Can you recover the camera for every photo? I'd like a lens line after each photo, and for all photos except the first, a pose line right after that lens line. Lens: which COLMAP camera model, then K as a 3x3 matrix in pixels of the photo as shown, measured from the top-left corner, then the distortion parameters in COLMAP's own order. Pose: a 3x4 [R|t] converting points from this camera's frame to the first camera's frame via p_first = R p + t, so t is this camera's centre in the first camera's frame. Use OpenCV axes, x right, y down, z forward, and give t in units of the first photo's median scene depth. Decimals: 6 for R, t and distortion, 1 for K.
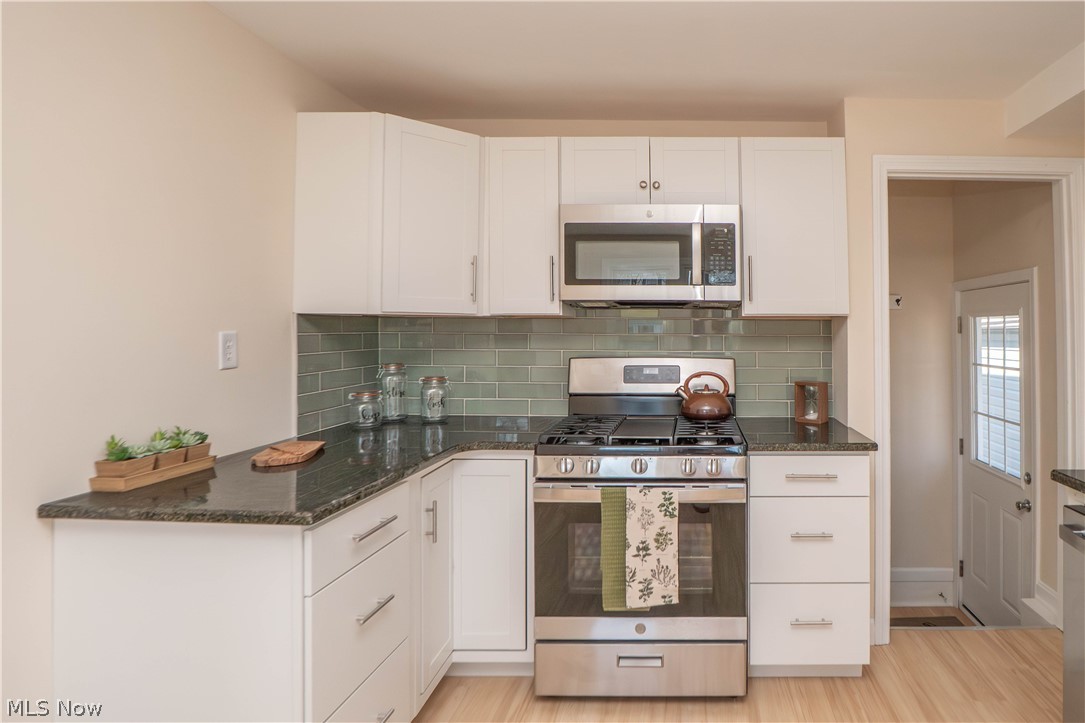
lens RADIAL K [[536.6, 0, 633.8], [0, 536.6, 324.2], [0, 0, 1]] dist [-0.023114, 0.000690]
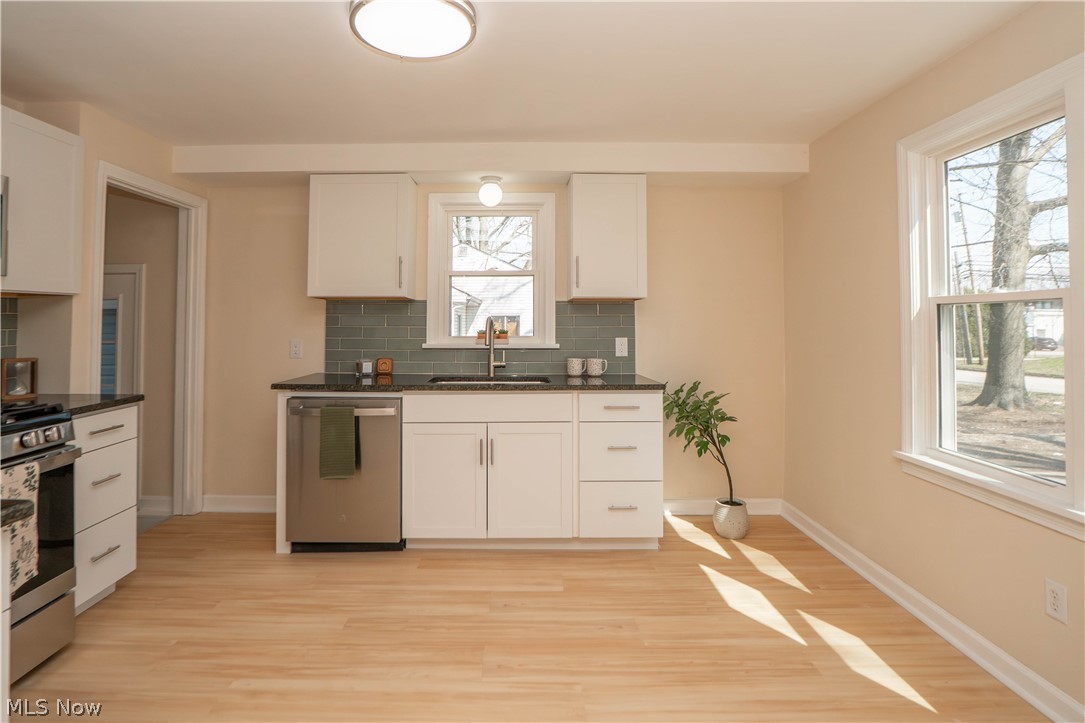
lens RADIAL K [[572.0, 0, 514.8], [0, 572.0, 292.4], [0, 0, 1]] dist [-0.001695, -0.000330]
pose [[0.001077, 0.042629, 0.999090, -0.963885], [-0.011026, 0.999031, -0.042614, 0.023814], [-0.999939, -0.010970, 0.001546, 0.093486]]
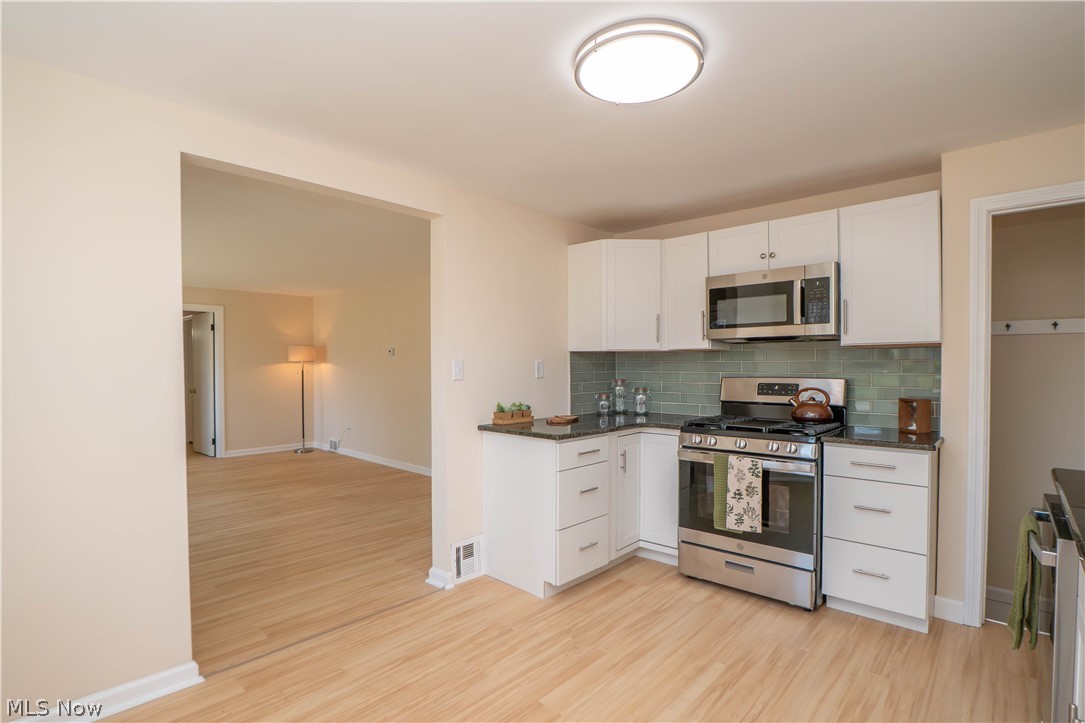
lens RADIAL K [[552.4, 0, 542.0], [0, 552.4, 379.0], [0, 0, 1]] dist [-0.001070, -0.000037]
pose [[0.744829, 0.009719, -0.667185, 0.638592], [0.012772, 0.999503, 0.028819, 0.020642], [0.667133, -0.029986, 0.744335, -0.571264]]
